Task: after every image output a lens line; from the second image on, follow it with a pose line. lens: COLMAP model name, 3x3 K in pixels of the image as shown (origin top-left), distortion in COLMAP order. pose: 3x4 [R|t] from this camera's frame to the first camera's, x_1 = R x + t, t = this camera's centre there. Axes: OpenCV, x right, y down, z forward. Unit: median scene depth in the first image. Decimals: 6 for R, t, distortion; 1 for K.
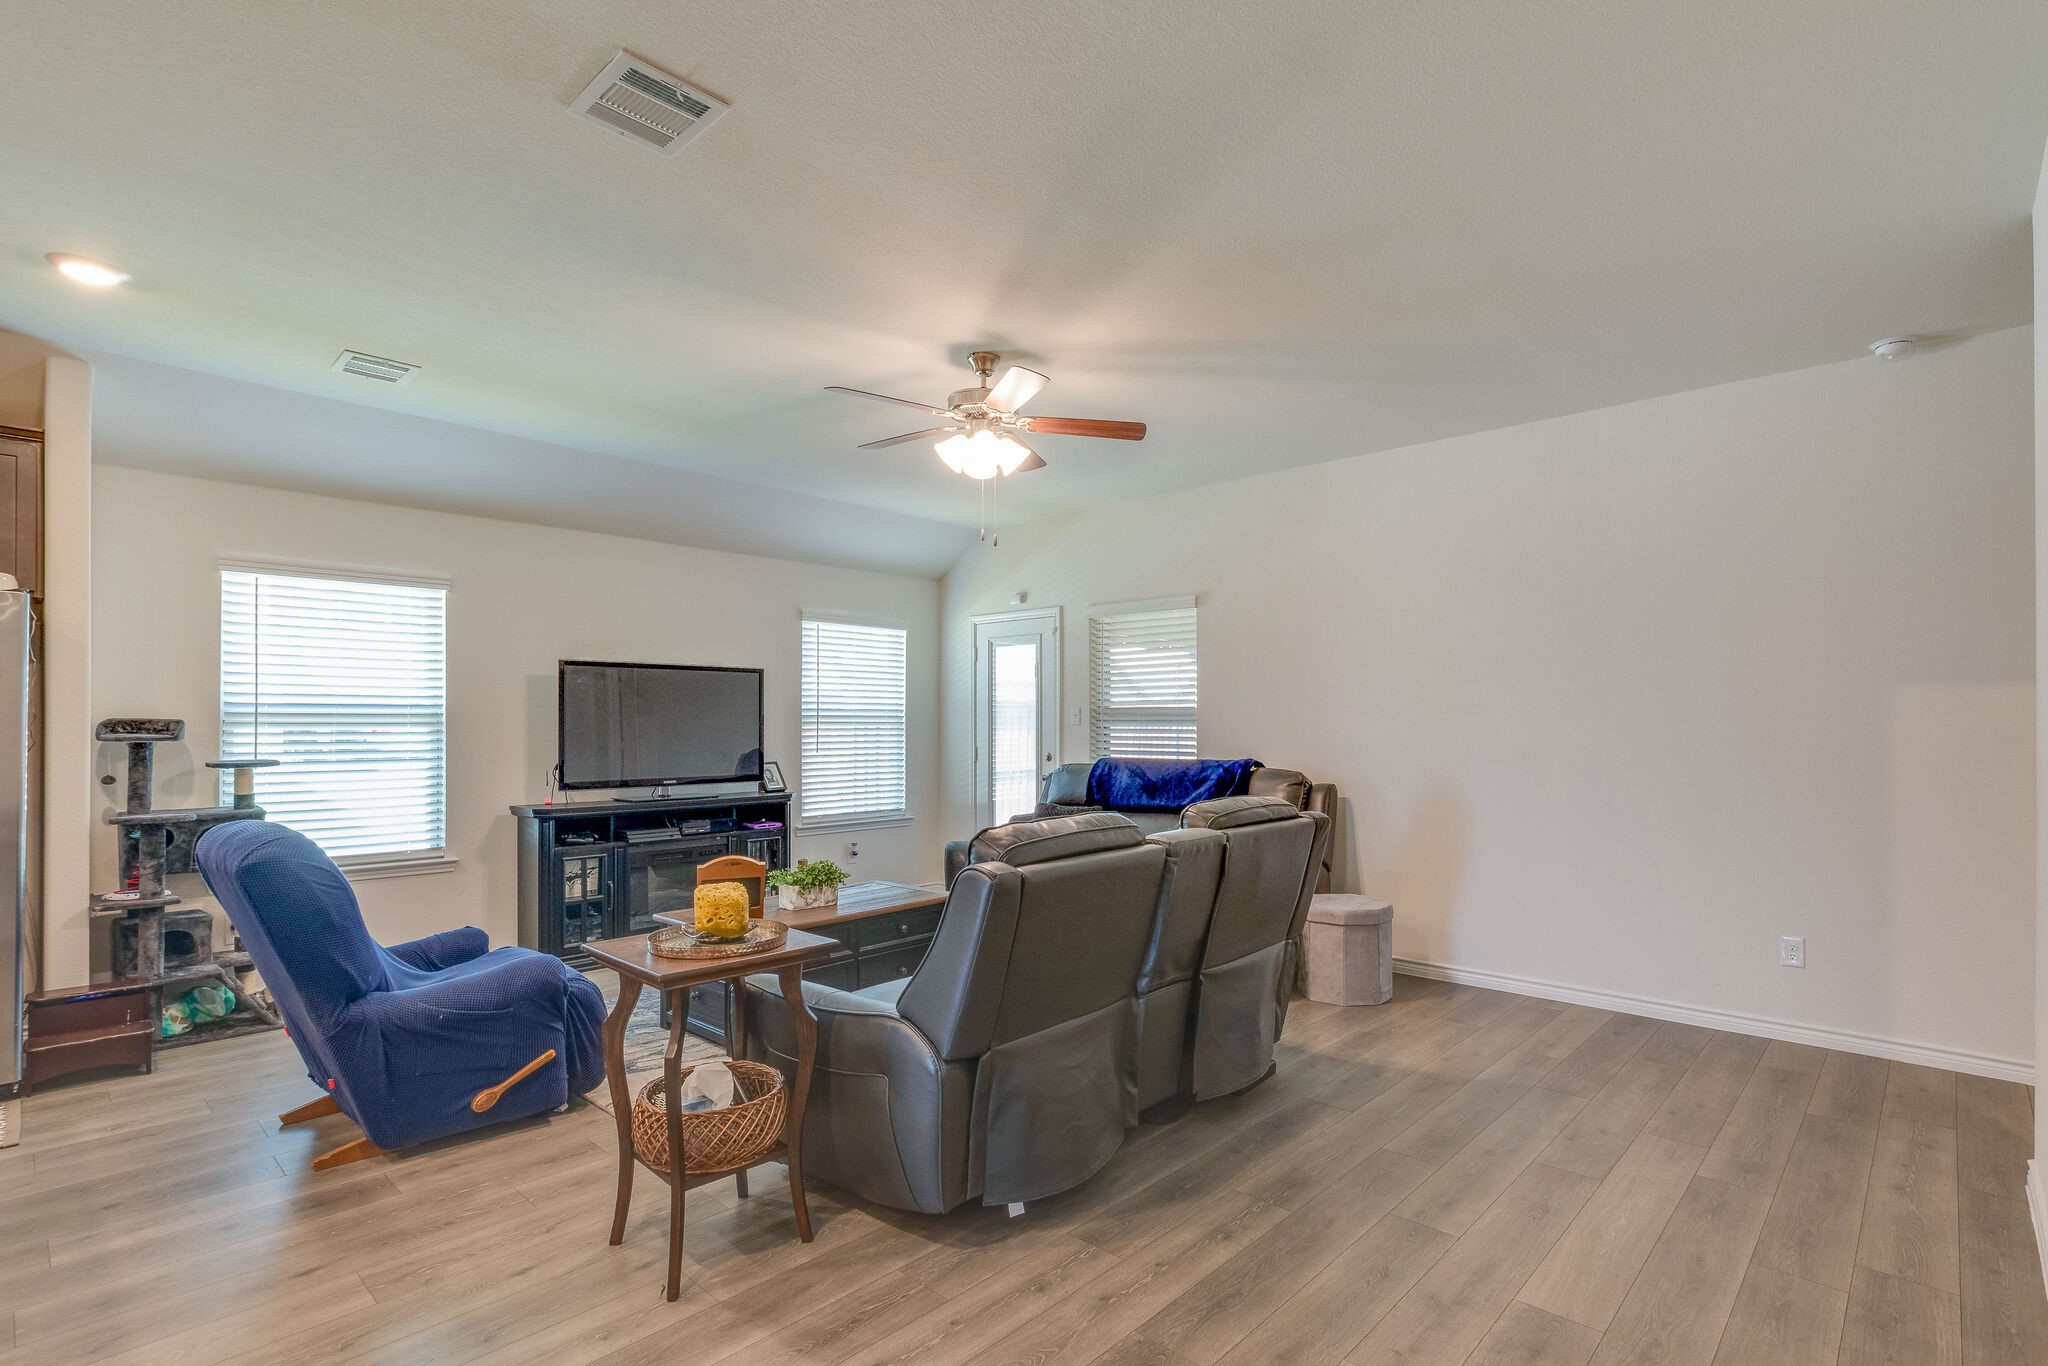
lens RADIAL K [[962.4, 0, 1072.8], [0, 962.4, 718.1], [0, 0, 1]] dist [-0.000155, -0.000087]
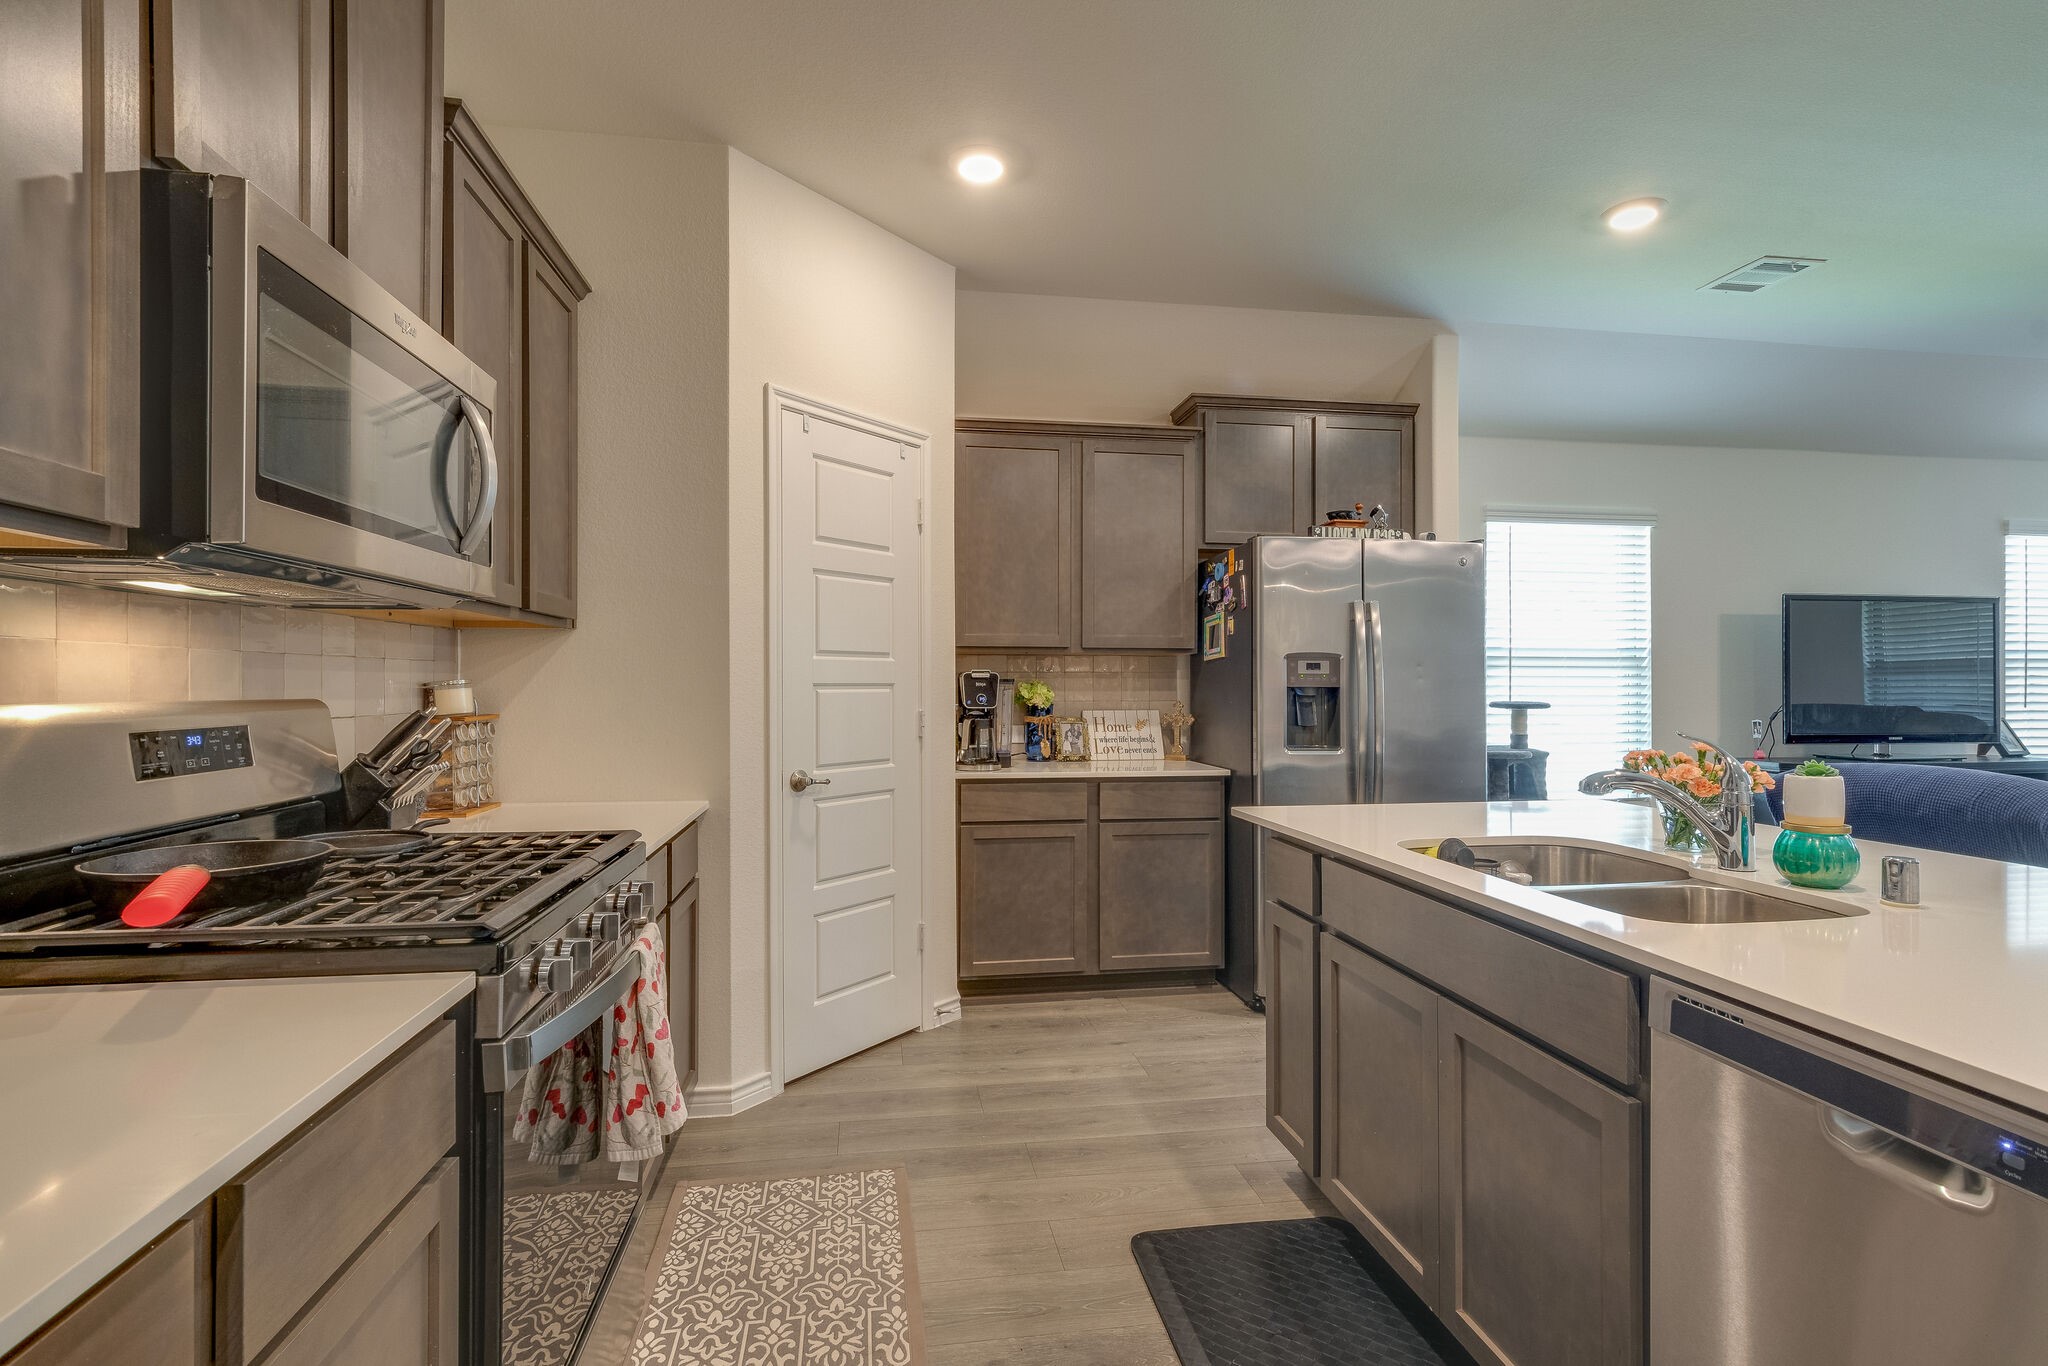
lens RADIAL K [[961.1, 0, 1022.1], [0, 961.1, 677.7], [0, 0, 1]] dist [0.001426, -0.000934]
pose [[0.772509, -0.001039, -0.635003, -0.618403], [0.001144, 0.999999, -0.000246, 0.017598], [0.635003, -0.000536, 0.772510, -0.142102]]
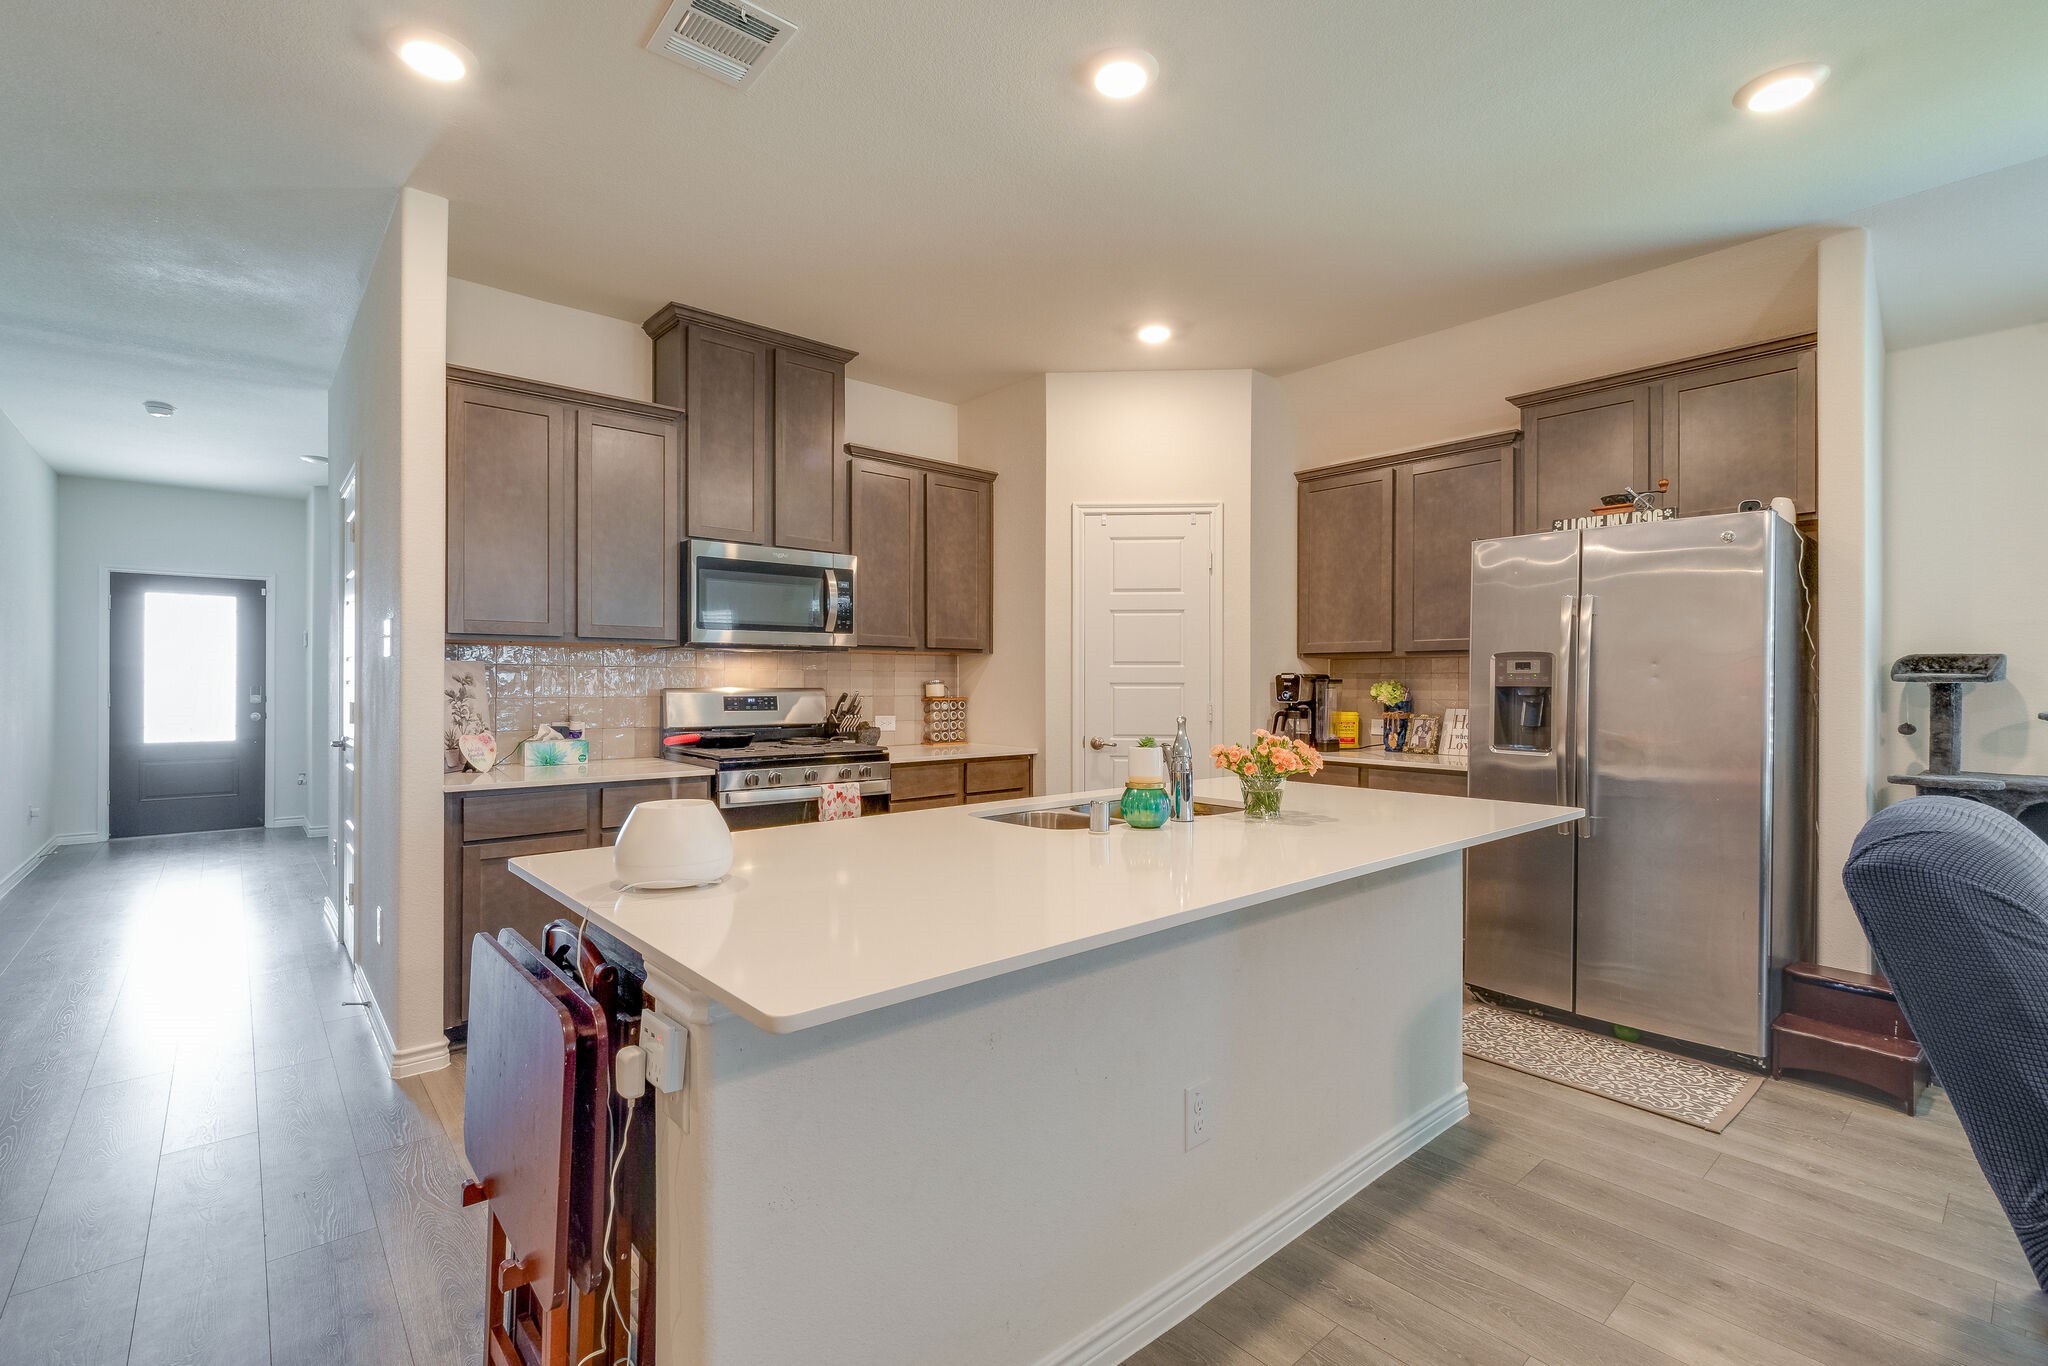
lens RADIAL K [[908.5, 0, 1022.3], [0, 908.5, 677.2], [0, 0, 1]] dist [-0.001142, -0.000175]
pose [[-0.116457, -0.004920, -0.993184, -0.134786], [0.002933, 0.999982, -0.005298, 0.020533], [0.993191, -0.003530, -0.116440, 0.316805]]
